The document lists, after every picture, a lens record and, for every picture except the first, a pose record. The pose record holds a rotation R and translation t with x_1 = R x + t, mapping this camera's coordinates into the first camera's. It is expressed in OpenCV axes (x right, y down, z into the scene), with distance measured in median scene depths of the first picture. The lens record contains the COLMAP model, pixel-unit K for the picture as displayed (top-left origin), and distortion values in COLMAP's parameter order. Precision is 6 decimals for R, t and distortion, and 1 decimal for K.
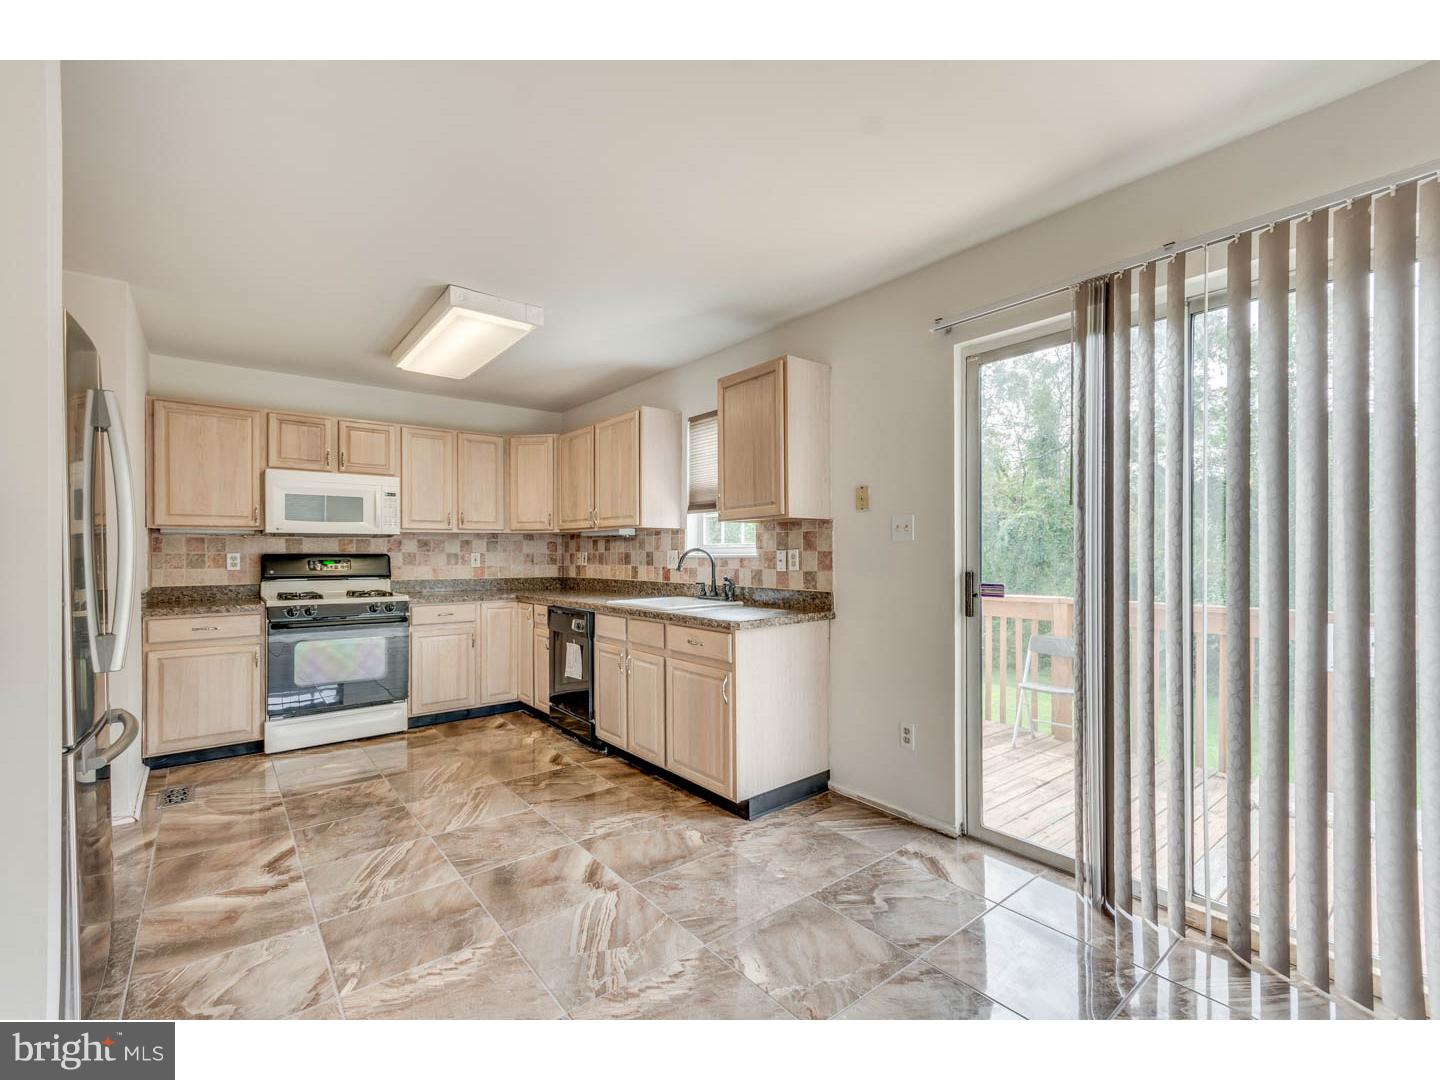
lens RADIAL K [[641.8, 0, 724.8], [0, 641.8, 560.7], [0, 0, 1]] dist [0.009778, 0.000462]
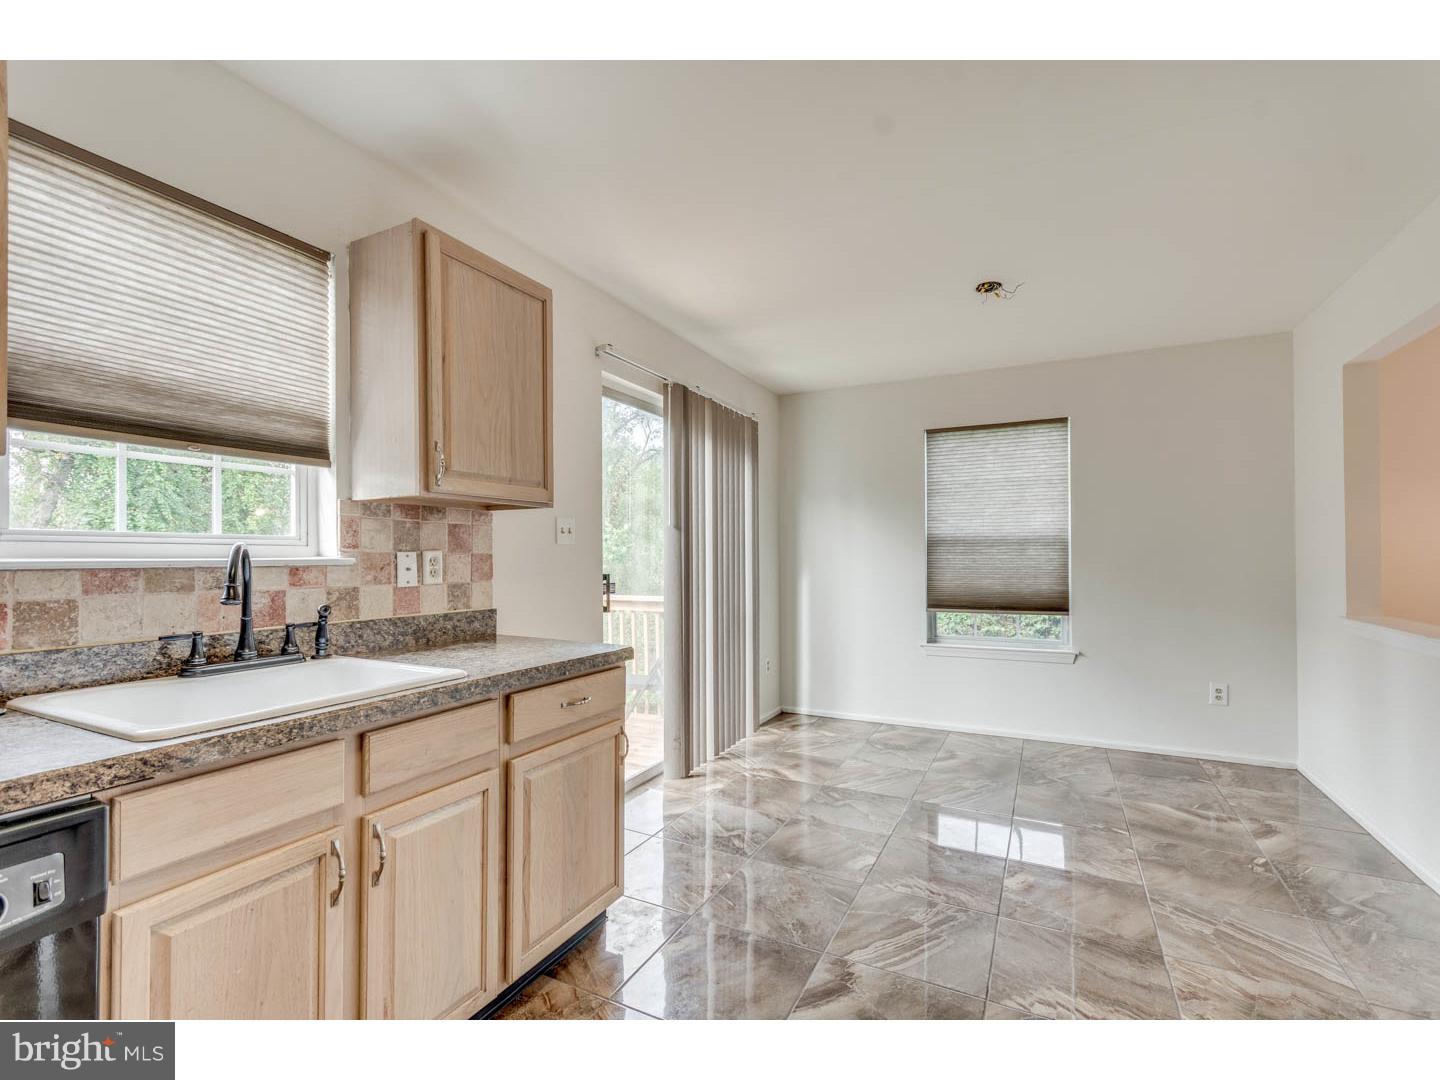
lens RADIAL K [[643.5, 0, 727.1], [0, 643.5, 540.1], [0, 0, 1]] dist [-0.001193, 0.010809]
pose [[-0.425753, 0.029810, 0.904348, -0.519168], [0.013115, 0.999555, -0.026774, -0.006089], [-0.904745, 0.000461, -0.425954, 0.882345]]
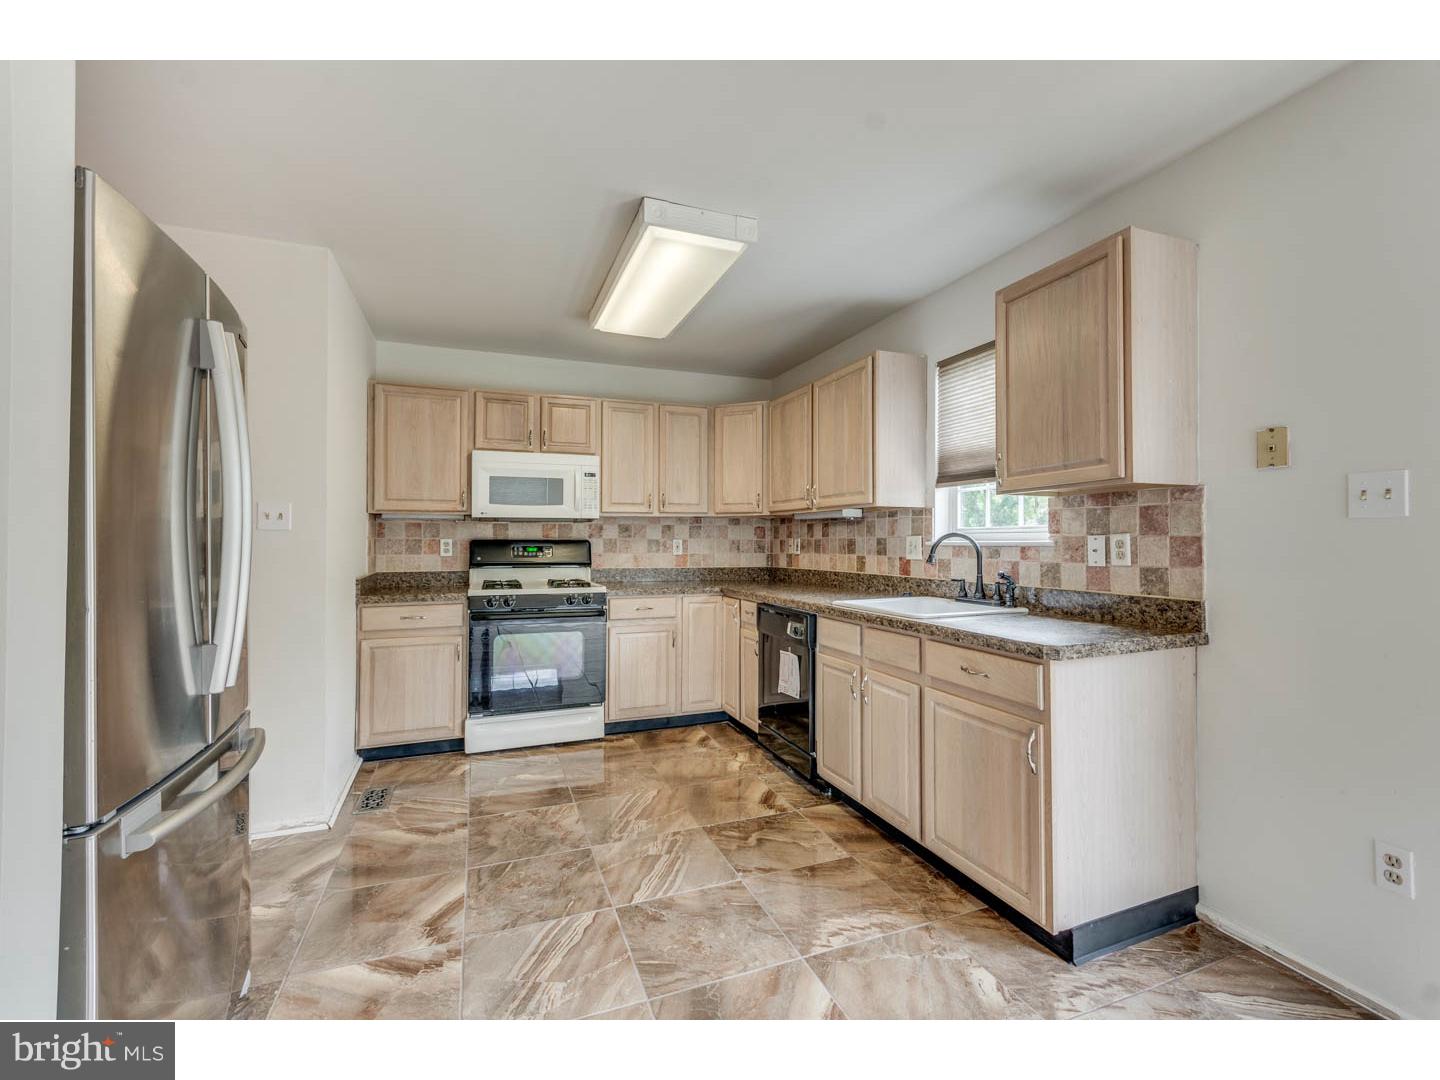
lens RADIAL K [[643.5, 0, 727.1], [0, 643.5, 540.1], [0, 0, 1]] dist [-0.001193, 0.010809]
pose [[0.954660, 0.001712, -0.297692, -0.072175], [-0.005515, 0.999914, -0.011934, -0.000598], [0.297646, 0.013034, 0.954587, 0.215016]]
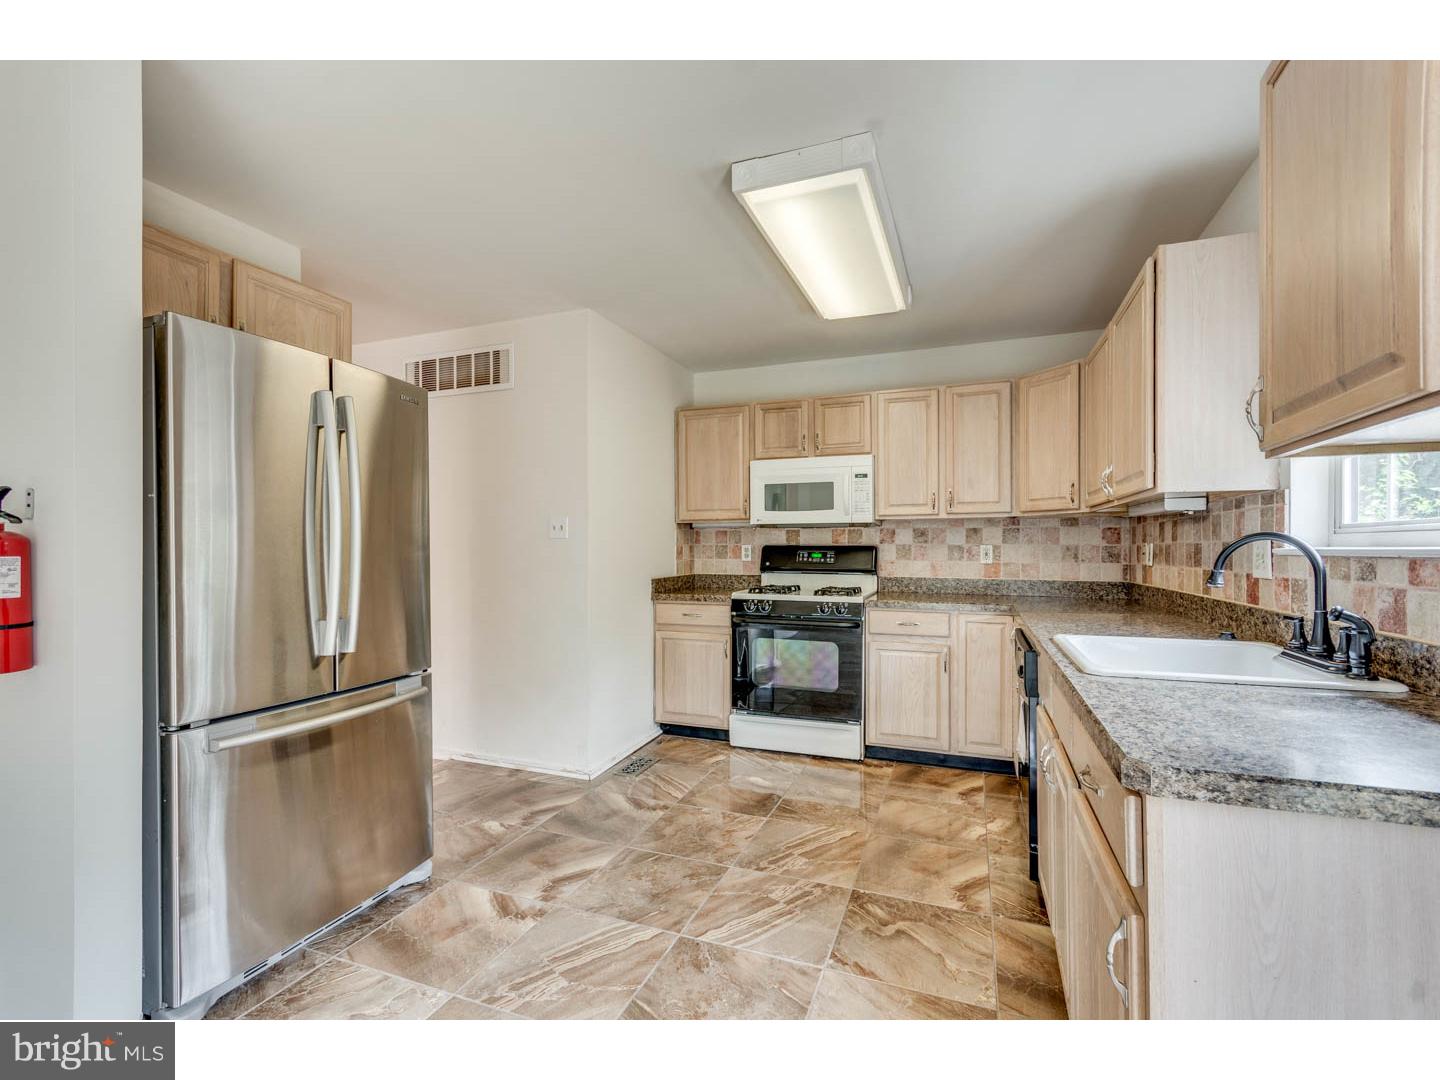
lens RADIAL K [[634.5, 0, 724.3], [0, 634.5, 553.4], [0, 0, 1]] dist [0.000674, 0.009970]
pose [[0.505105, 0.011091, -0.862986, 0.126798], [-0.011350, 0.999916, 0.006208, -0.004277], [0.862983, 0.006660, 0.505189, 0.481352]]
